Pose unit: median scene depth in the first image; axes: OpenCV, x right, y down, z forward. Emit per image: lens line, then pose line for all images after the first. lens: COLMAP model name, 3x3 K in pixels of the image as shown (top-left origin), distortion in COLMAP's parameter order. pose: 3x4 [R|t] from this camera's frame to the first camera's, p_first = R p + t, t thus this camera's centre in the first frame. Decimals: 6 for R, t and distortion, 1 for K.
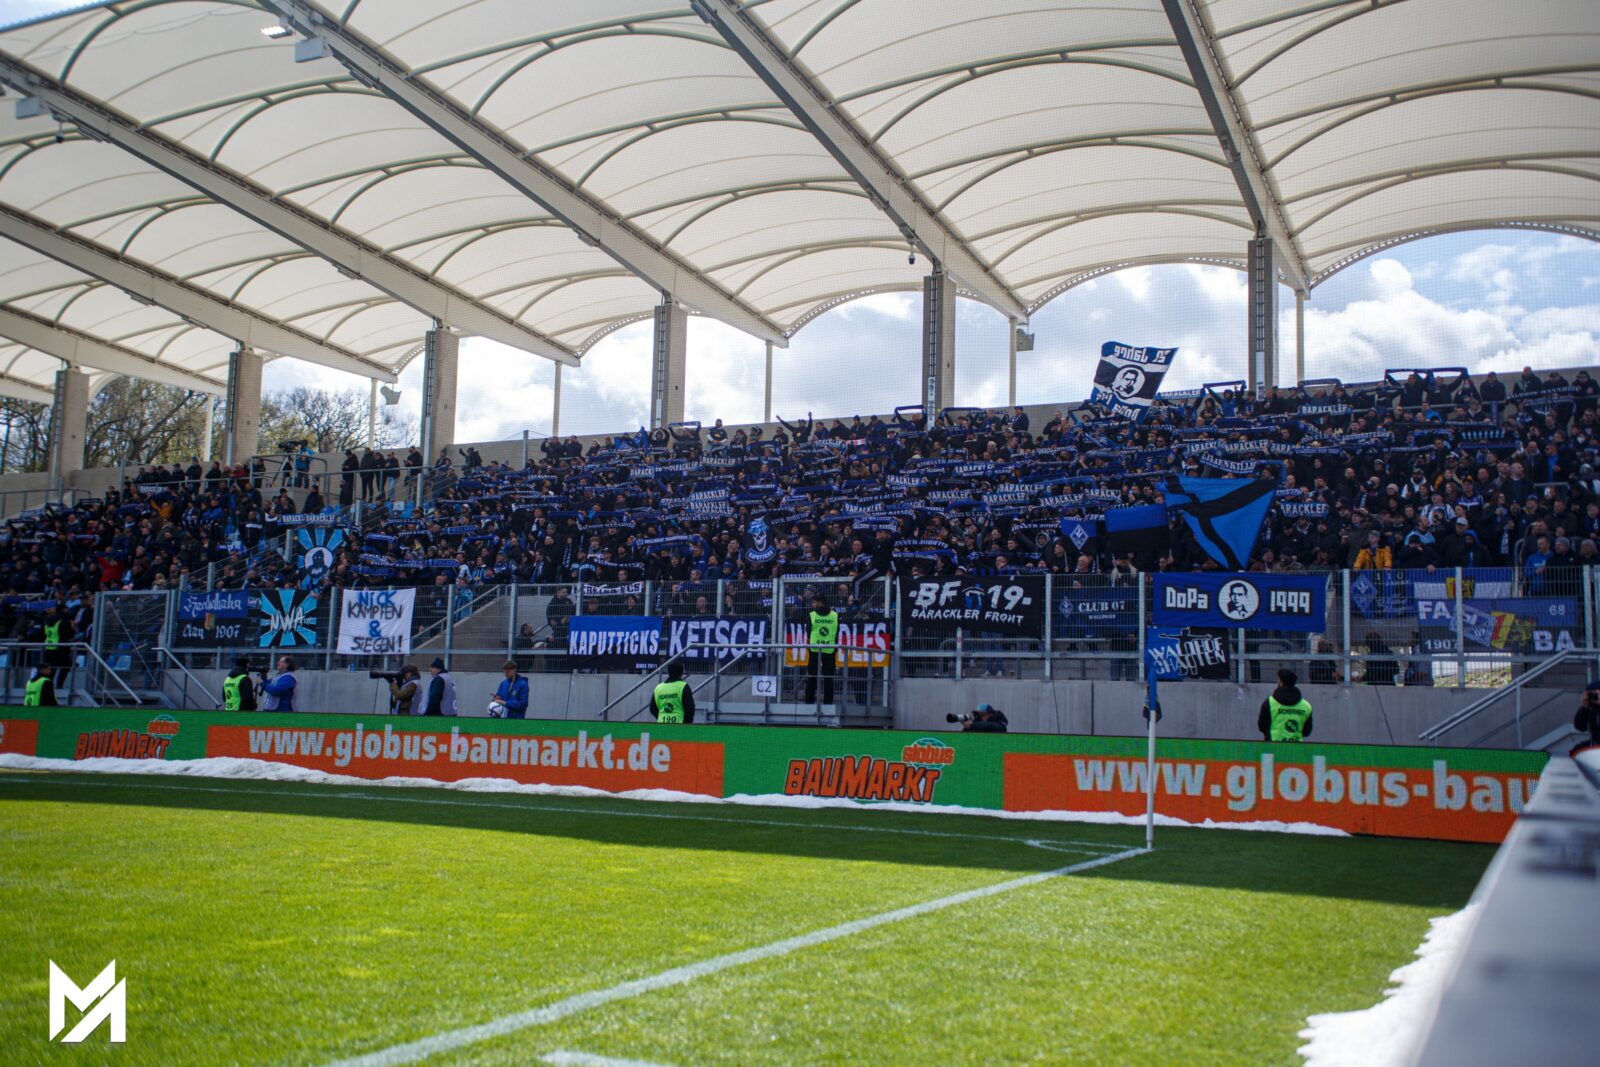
lens RADIAL K [[1508.2, 0, 800.0], [0, 1508.2, 533.5], [0, 0, 1]] dist [-0.030534, 0.212829]
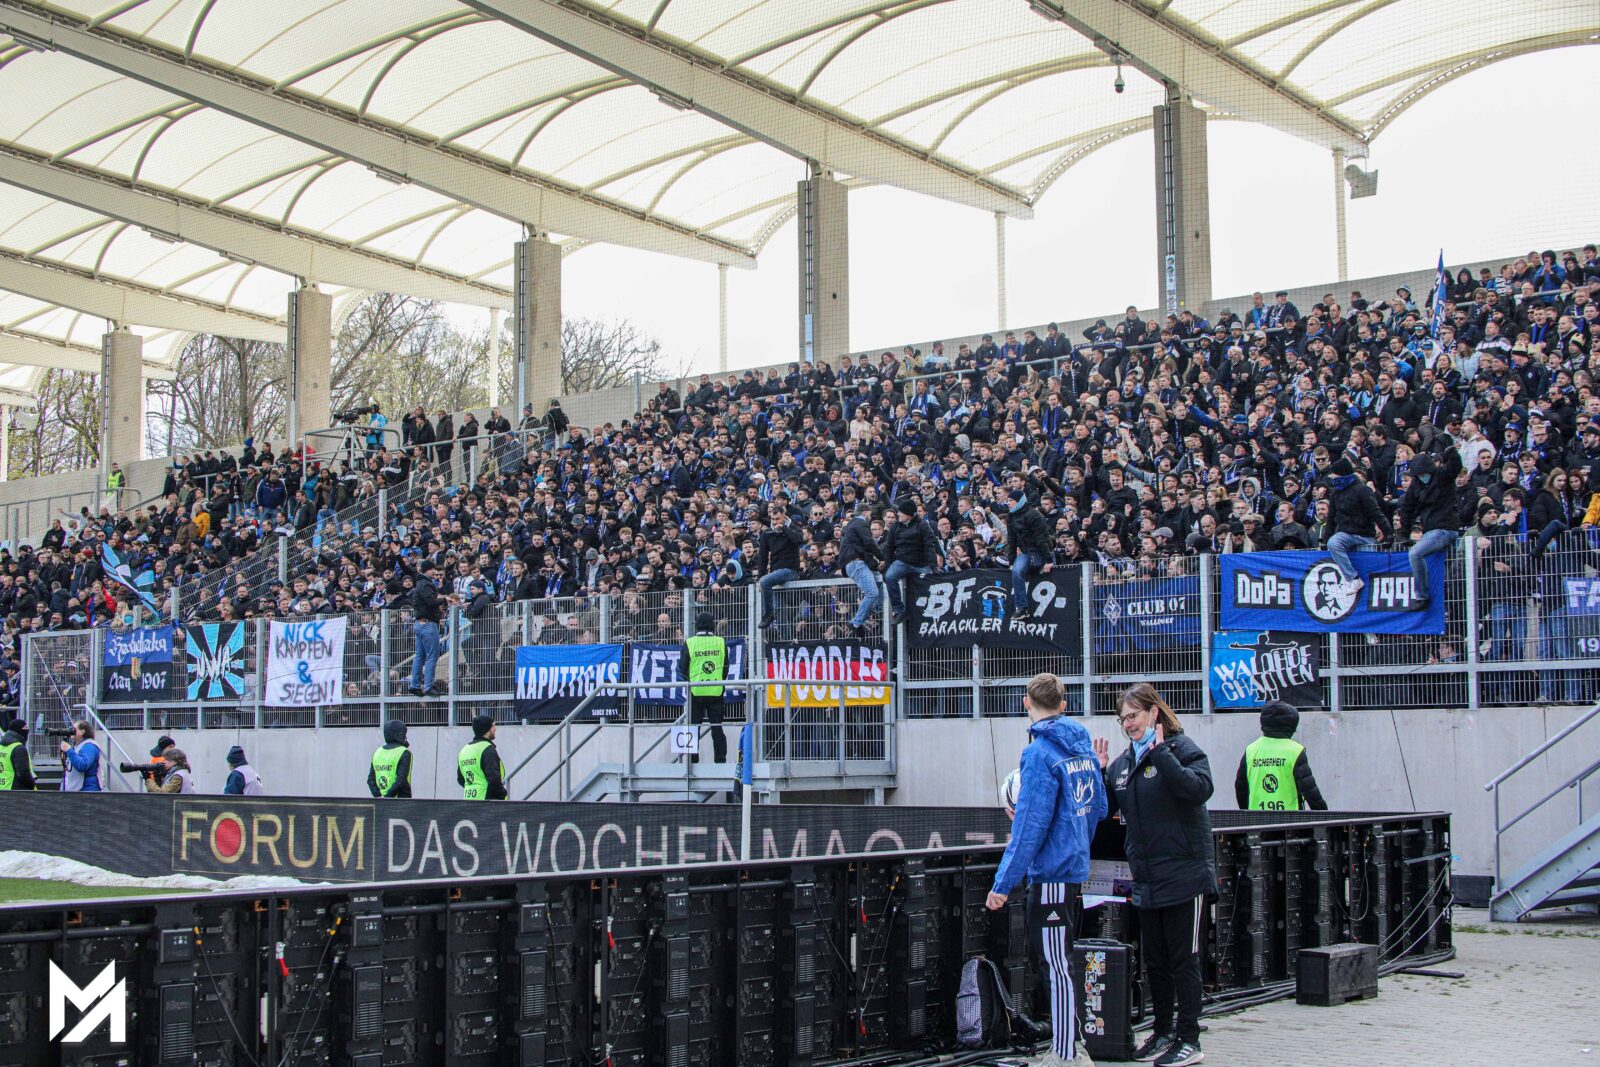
lens RADIAL K [[2252.8, 0, 794.5], [0, 2252.8, 536.7], [0, 0, 1]] dist [-0.103063, -0.033300]
pose [[0.969462, -0.054940, -0.239008, 0.237324], [0.061185, 0.997950, 0.018782, -0.010825], [0.237486, -0.032832, 0.970836, -0.027697]]
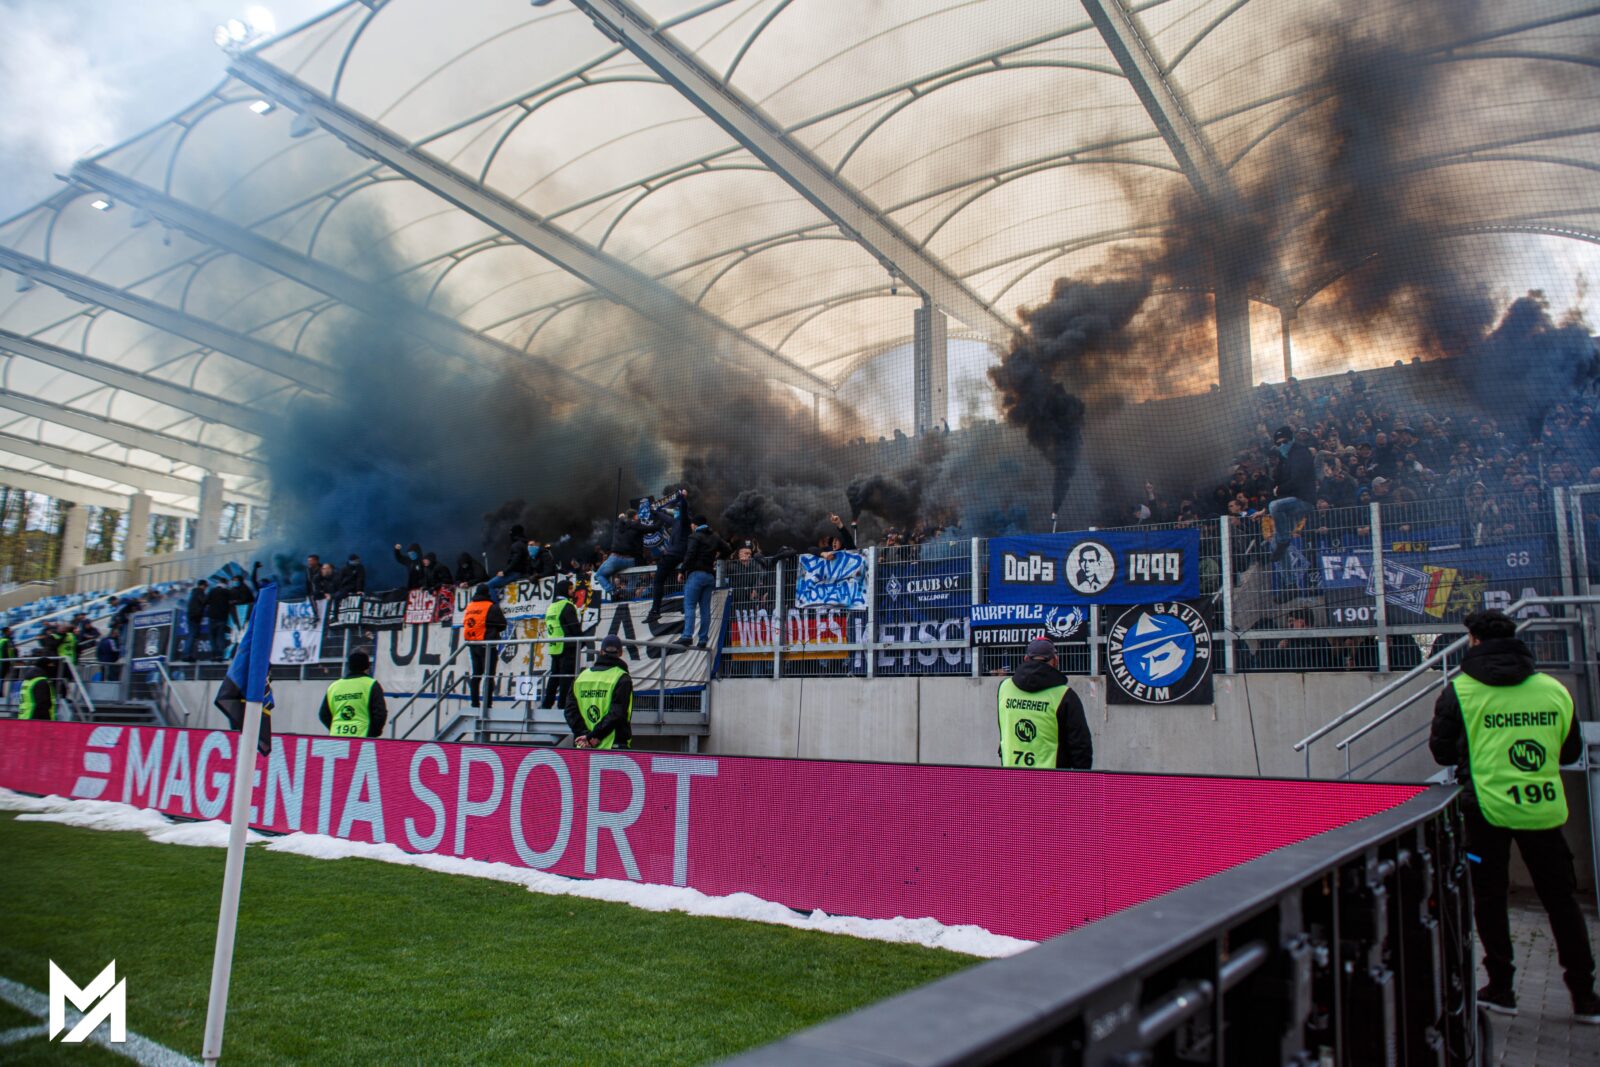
lens RADIAL K [[1108.1, 0, 795.5], [0, 1108.1, 539.0], [0, 0, 1]] dist [-0.089542, 0.064016]
pose [[0.985727, -0.034341, -0.164814, 0.187240], [0.026827, 0.998506, -0.047604, 0.041248], [0.166203, 0.042503, 0.985175, 0.336179]]
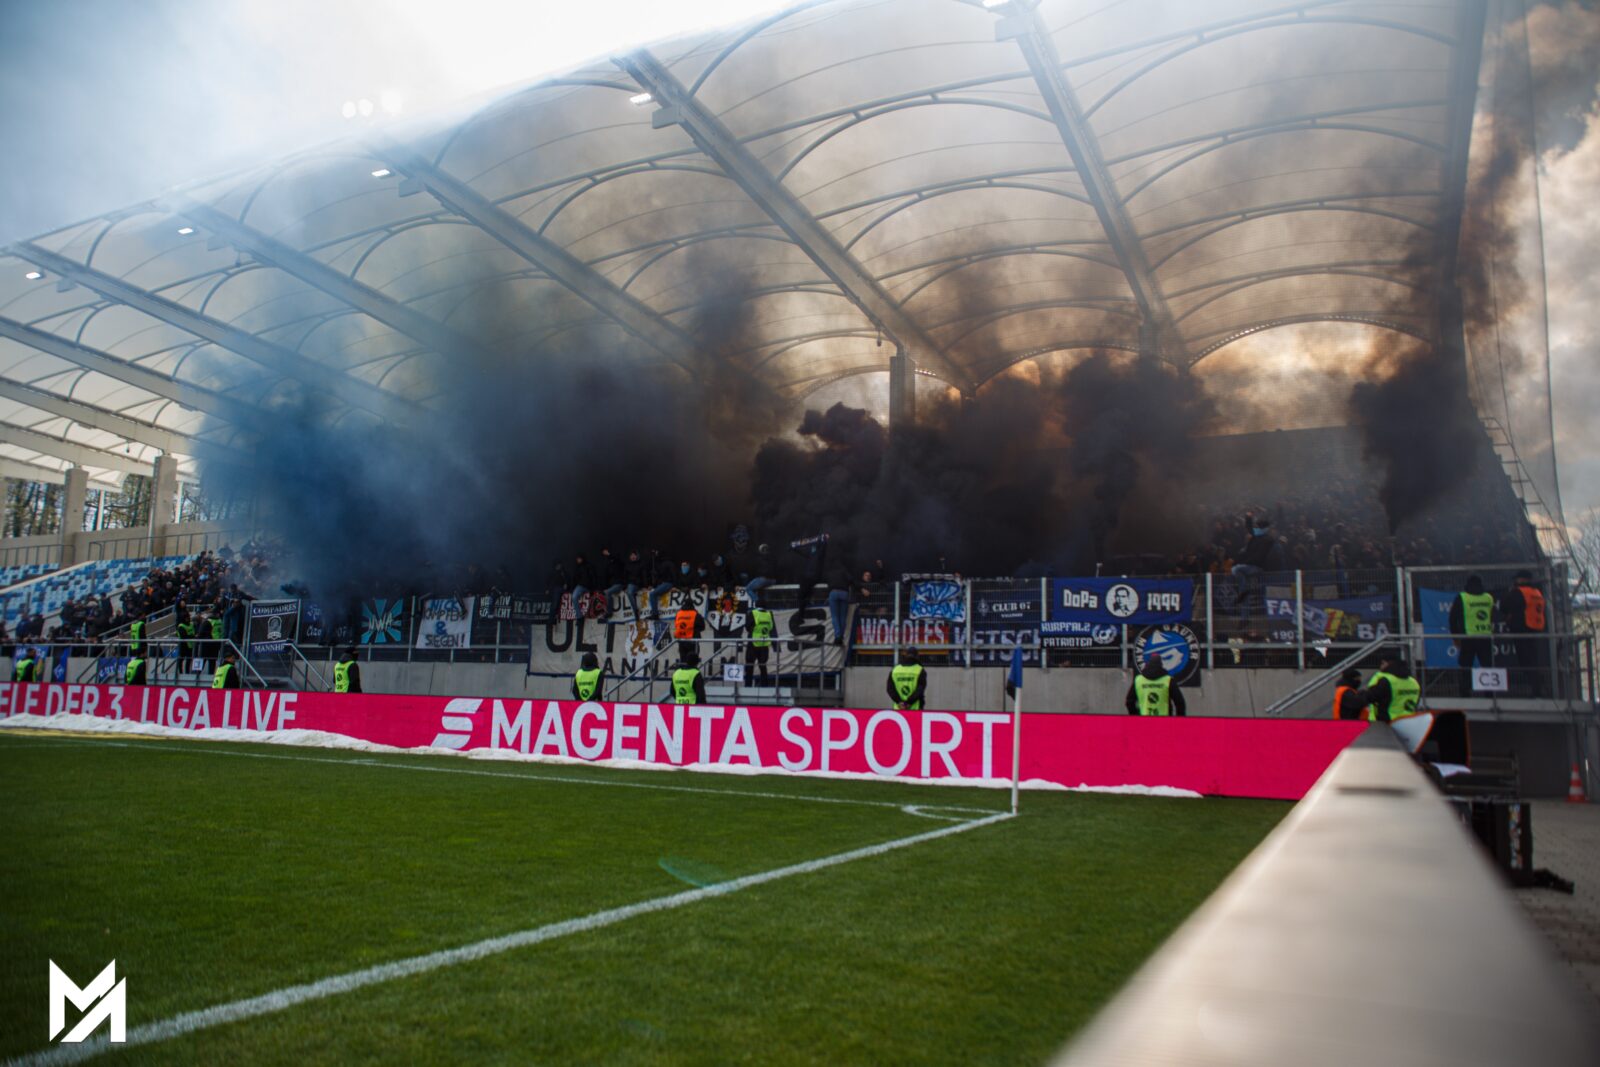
lens RADIAL K [[1110.2, 0, 797.3], [0, 1110.2, 539.0], [0, 0, 1]] dist [-0.090598, 0.065027]
pose [[0.999650, -0.004865, -0.025998, 0.041760], [0.004221, 0.999684, -0.024769, 0.012117], [0.026111, 0.024650, 0.999355, 0.082409]]
